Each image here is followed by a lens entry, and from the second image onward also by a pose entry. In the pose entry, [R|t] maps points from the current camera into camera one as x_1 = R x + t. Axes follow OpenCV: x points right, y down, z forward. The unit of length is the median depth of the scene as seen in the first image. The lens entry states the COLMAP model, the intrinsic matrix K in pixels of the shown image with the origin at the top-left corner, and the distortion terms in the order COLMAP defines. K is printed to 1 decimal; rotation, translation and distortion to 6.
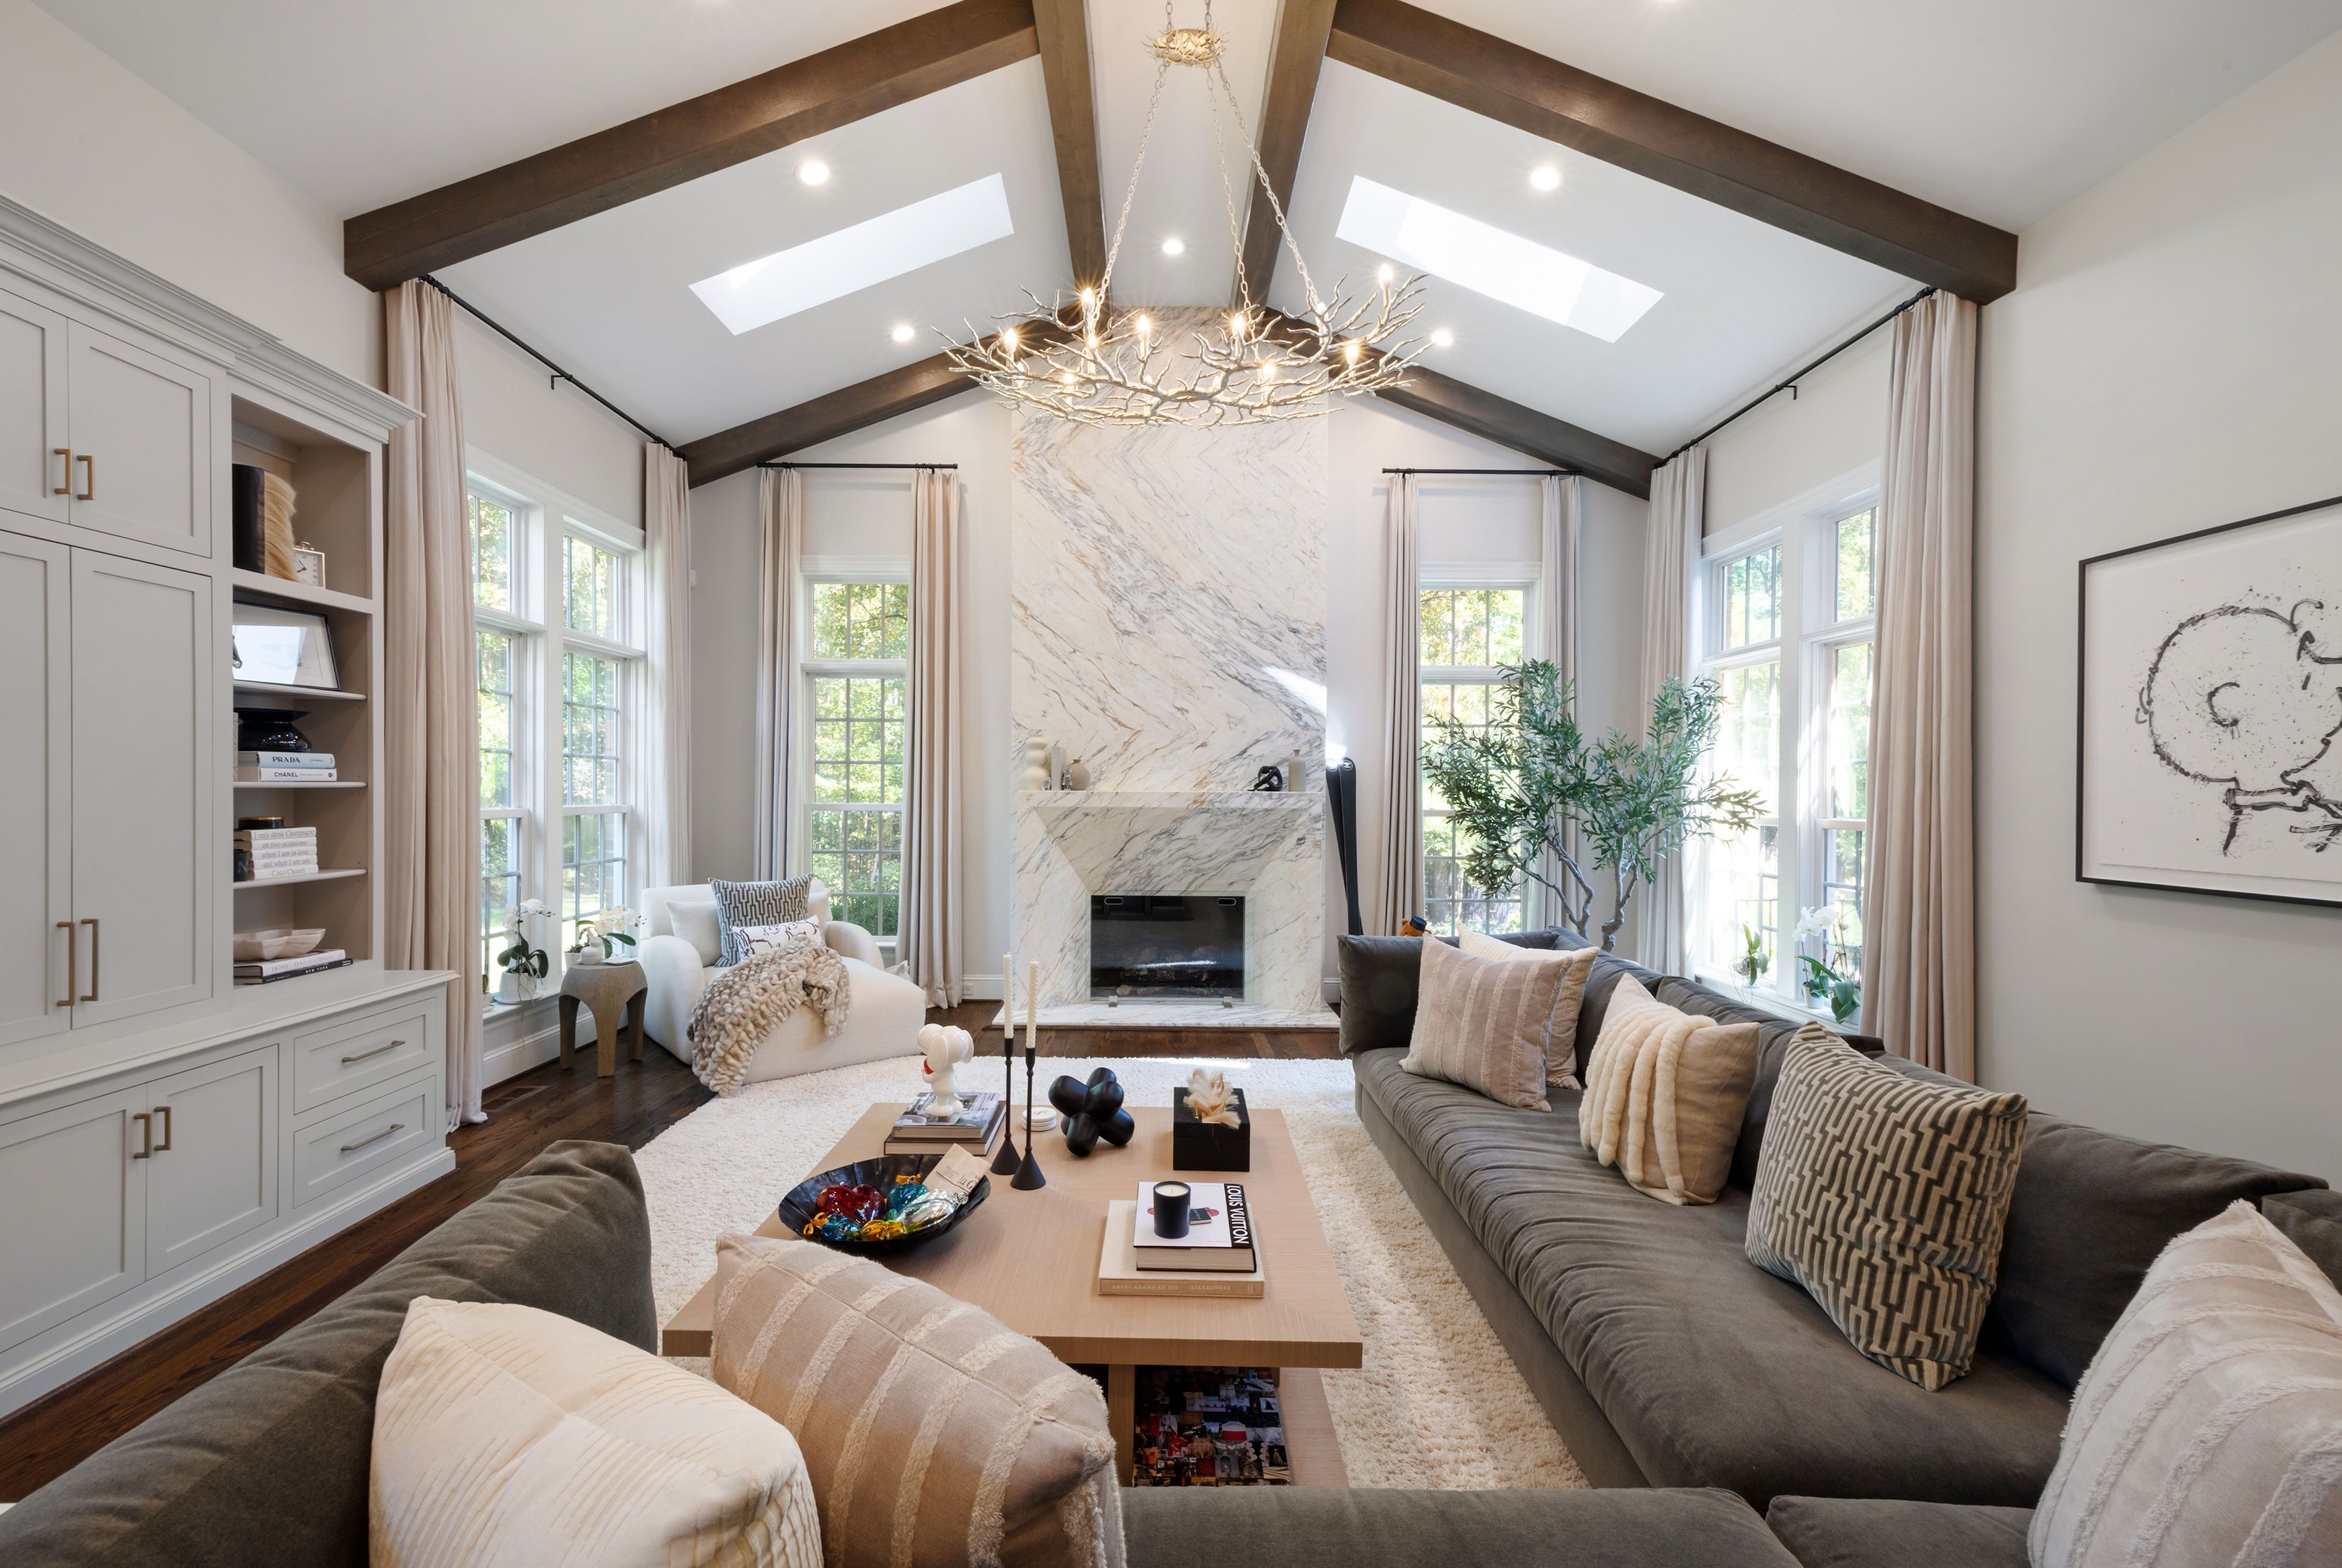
lens RADIAL K [[976.5, 0, 1152.8], [0, 976.5, 795.0], [0, 0, 1]] dist [0.010683, -0.000280]
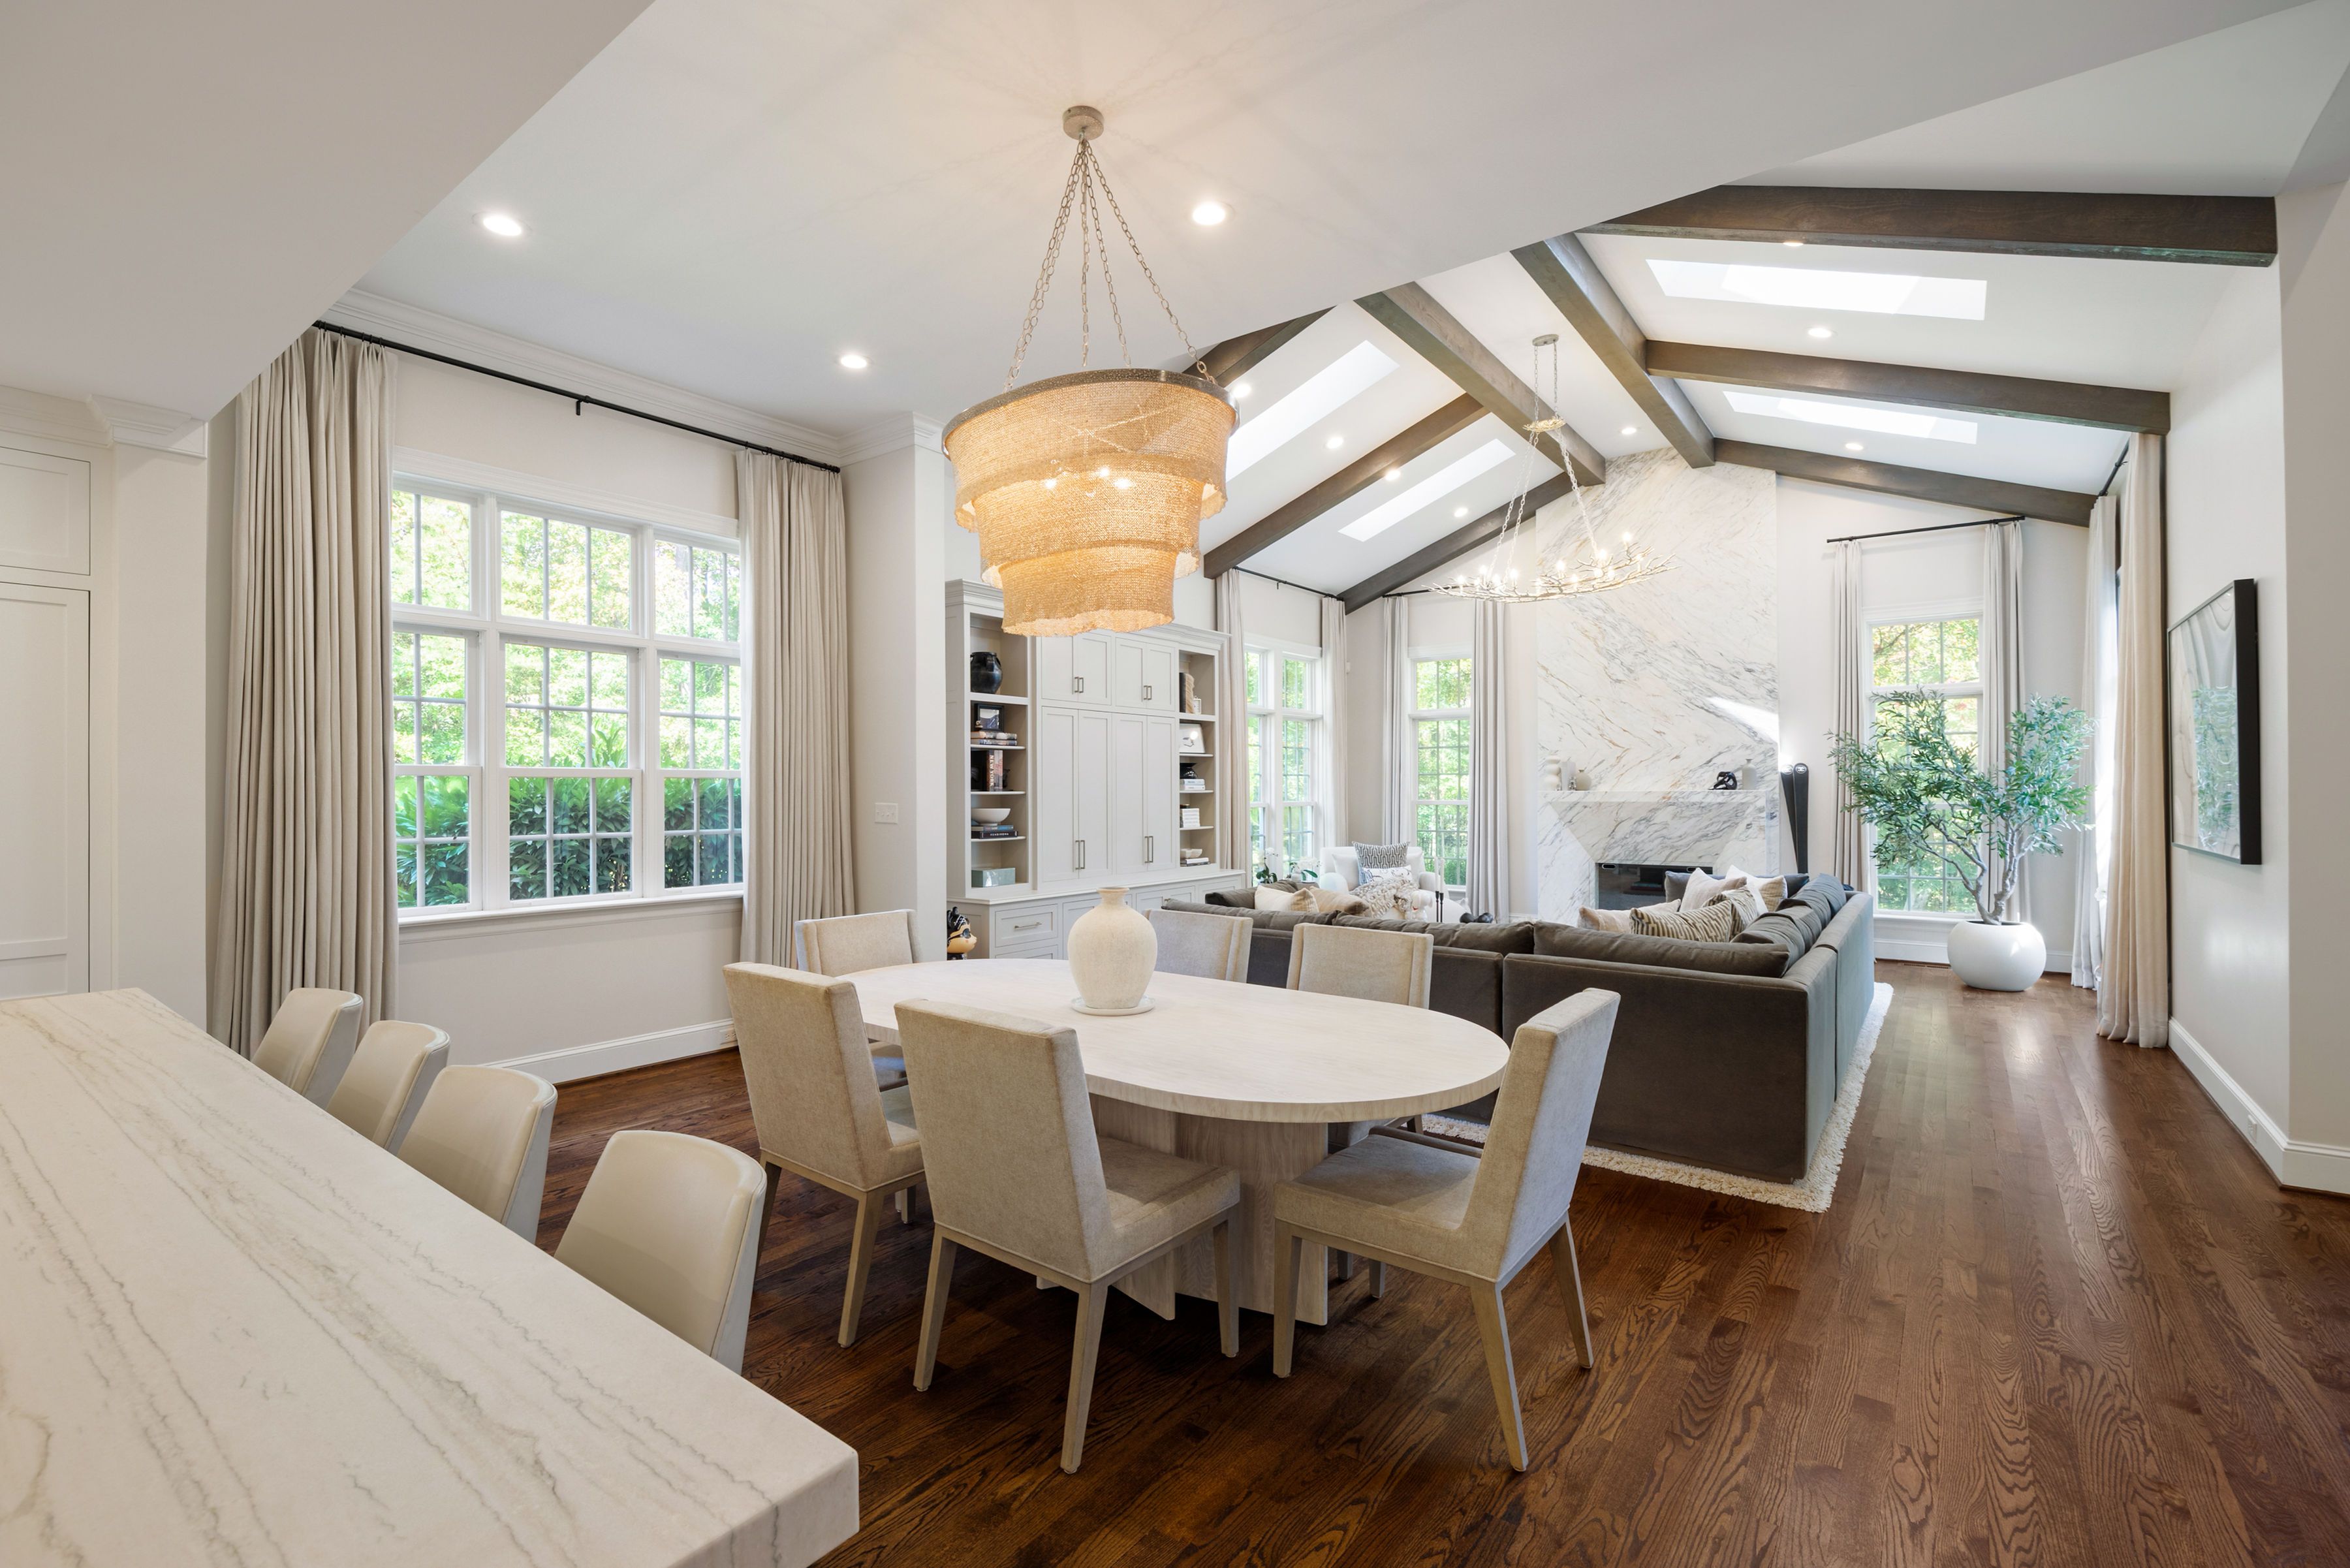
lens RADIAL K [[1033.7, 0, 1169.7], [0, 1033.7, 787.8], [0, 0, 1]] dist [0.001767, 0.000088]
pose [[0.795458, -0.011608, -0.605897, 0.390249], [0.005680, 0.999915, -0.011700, 0.005847], [0.605982, 0.005866, 0.795457, -0.648162]]
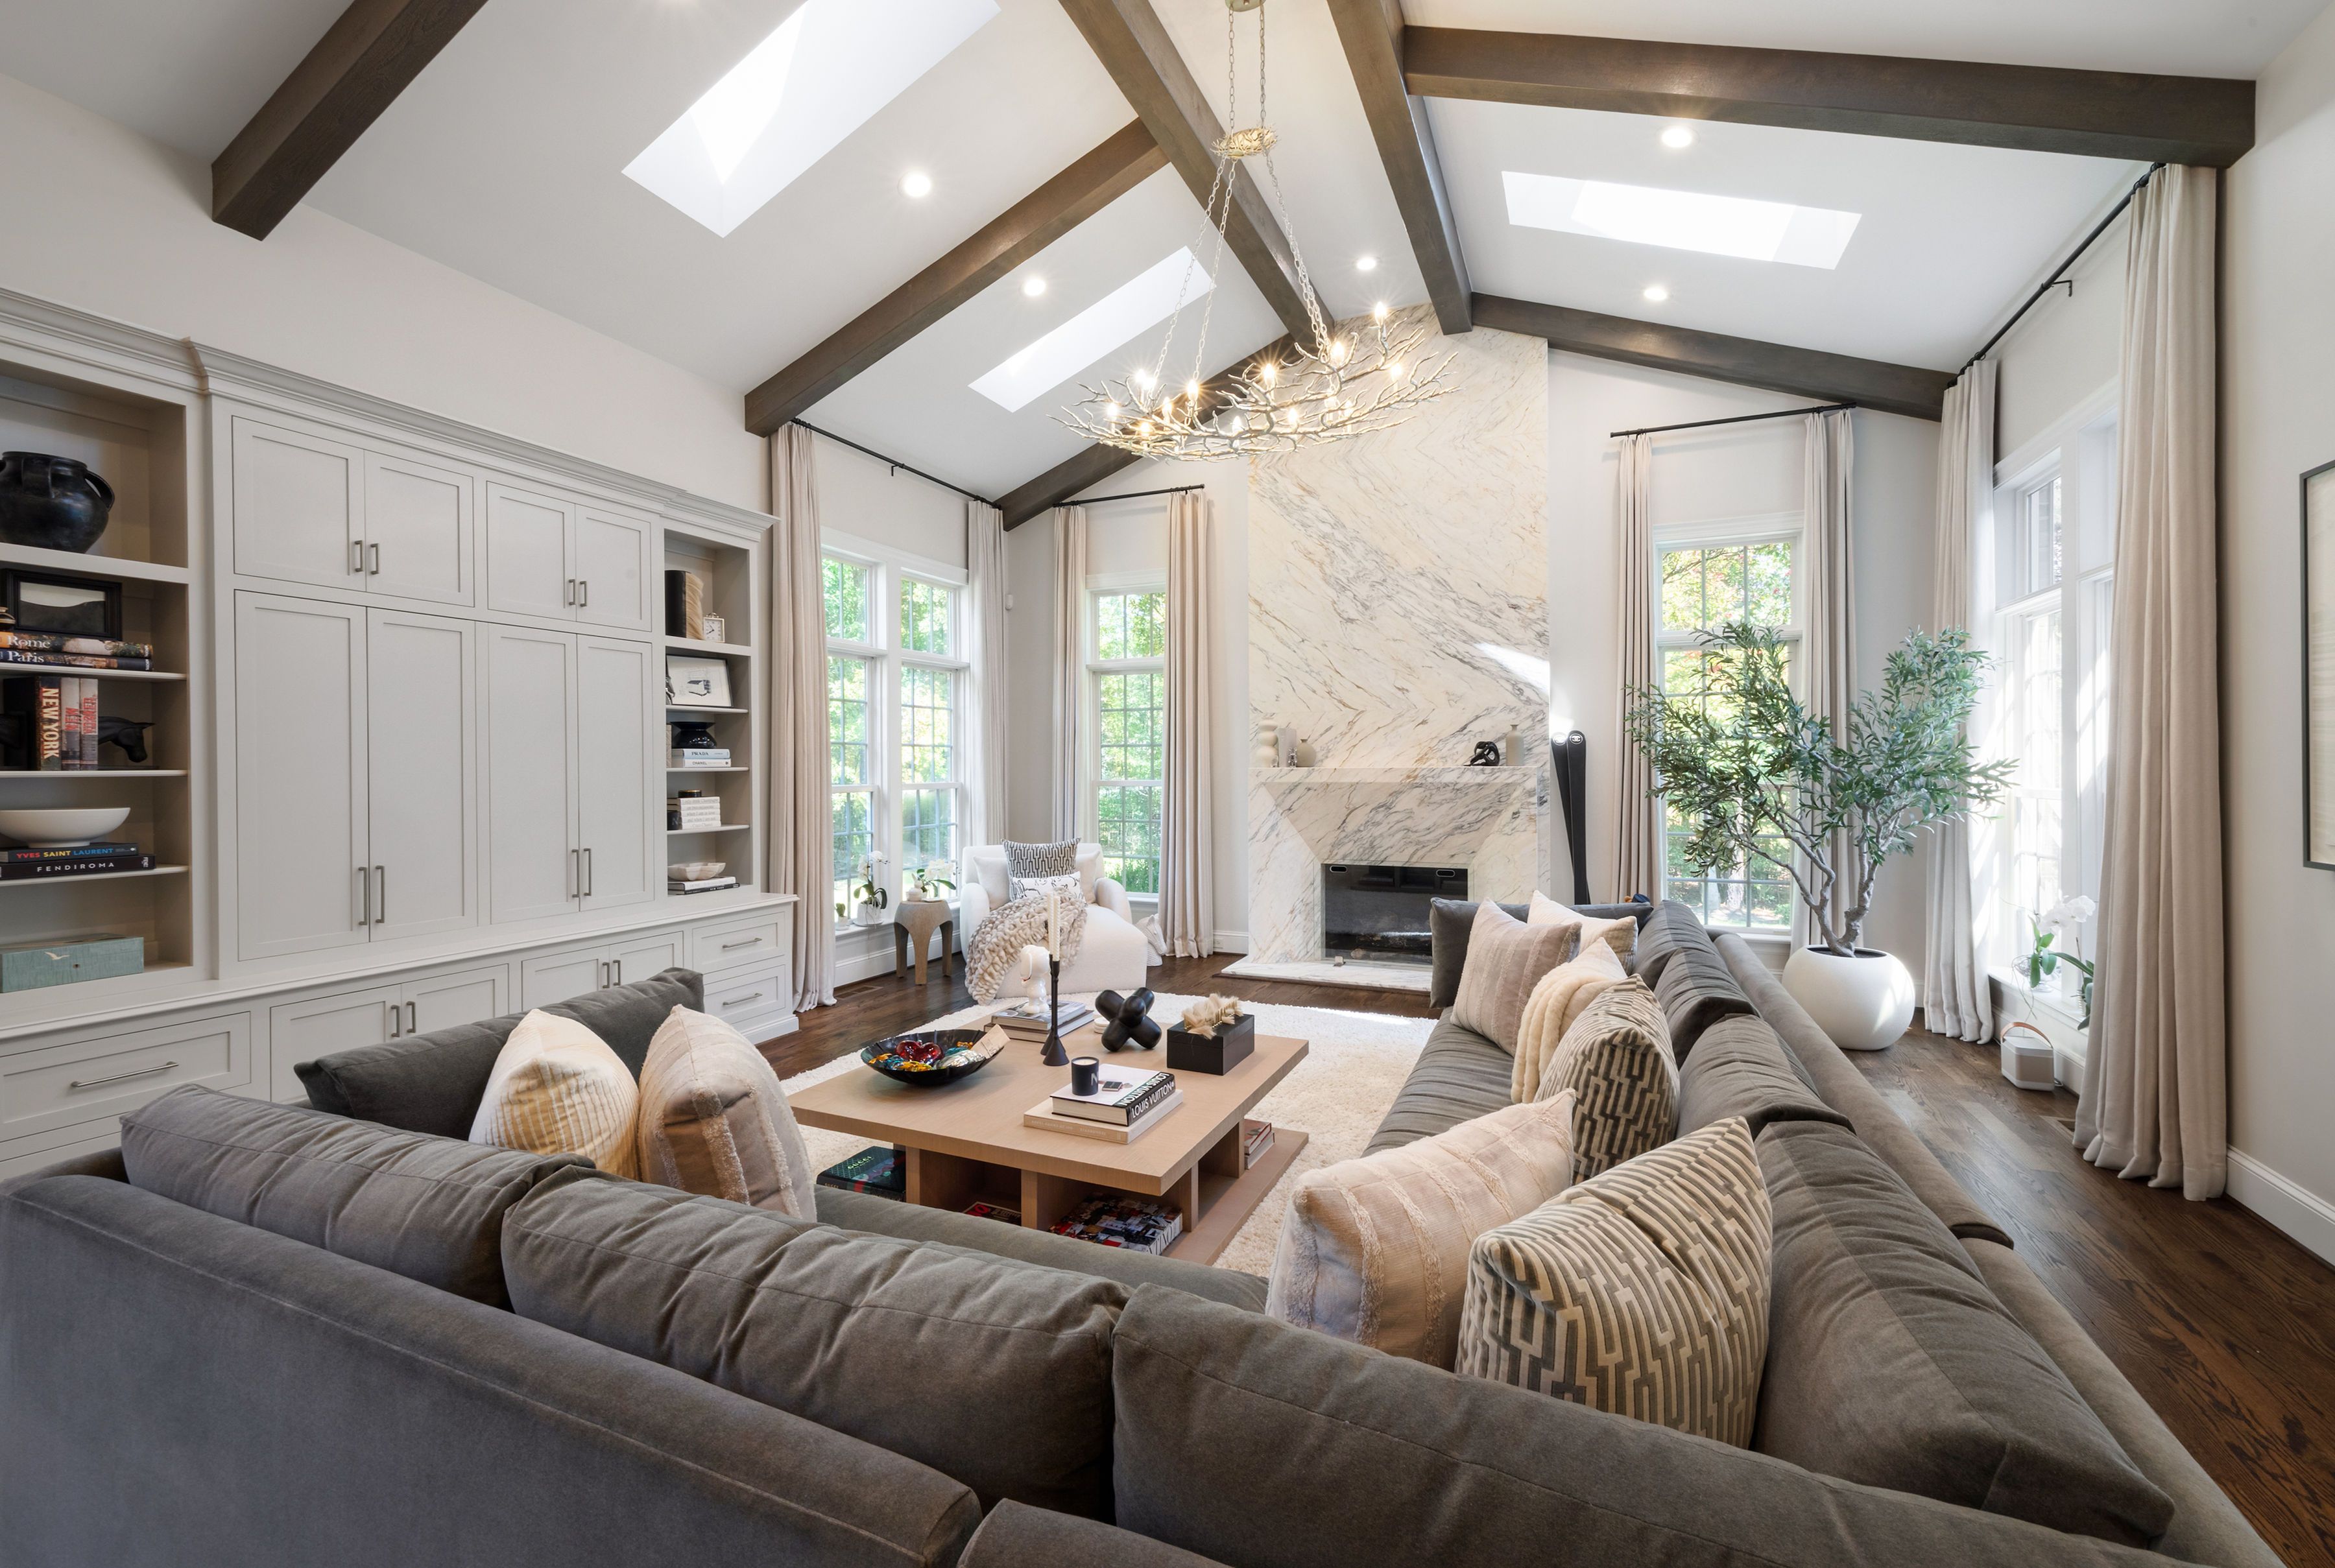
lens RADIAL K [[971.6, 0, 1168.3], [0, 971.6, 770.9], [0, 0, 1]] dist [0.001893, -0.000019]
pose [[0.916313, -0.009319, -0.400354, 0.229062], [0.008641, 0.999957, -0.003497, 0.001943], [0.400369, -0.000255, 0.916354, -0.065226]]
